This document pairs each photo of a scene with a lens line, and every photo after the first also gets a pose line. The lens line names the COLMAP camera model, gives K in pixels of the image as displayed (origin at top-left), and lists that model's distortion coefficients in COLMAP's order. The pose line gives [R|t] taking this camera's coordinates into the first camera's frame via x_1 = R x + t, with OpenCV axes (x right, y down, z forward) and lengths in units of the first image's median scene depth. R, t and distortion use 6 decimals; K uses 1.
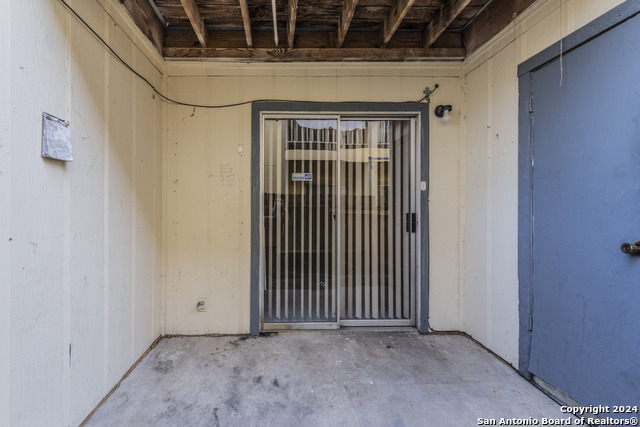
lens RADIAL K [[254.9, 0, 286.4], [0, 254.9, 206.8], [0, 0, 1]] dist [0.003882, 0.000093]
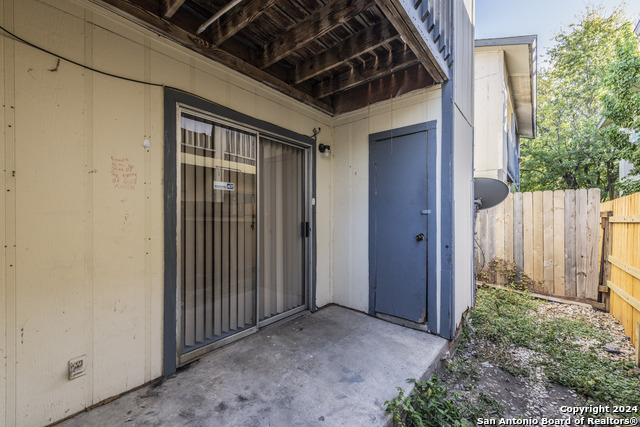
lens RADIAL K [[249.5, 0, 333.3], [0, 249.5, 213.6], [0, 0, 1]] dist [-0.000443, -0.000296]
pose [[0.639723, 0.010213, 0.768537, -0.406571], [-0.013213, 0.999910, -0.002290, -0.017658], [-0.768492, -0.008690, 0.639801, 0.089296]]
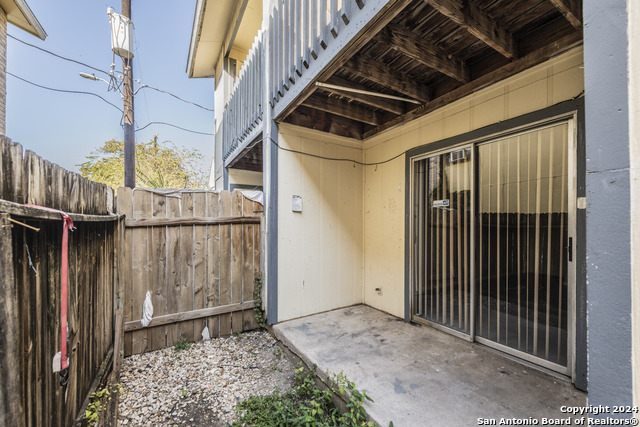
lens RADIAL K [[248.4, 0, 319.0], [0, 248.4, 216.3], [0, 0, 1]] dist [0.000100, -0.000187]
pose [[0.504854, -0.032474, -0.862594, 0.805349], [0.011590, 0.999457, -0.030844, -0.026501], [0.863127, 0.005574, 0.504956, -0.089002]]
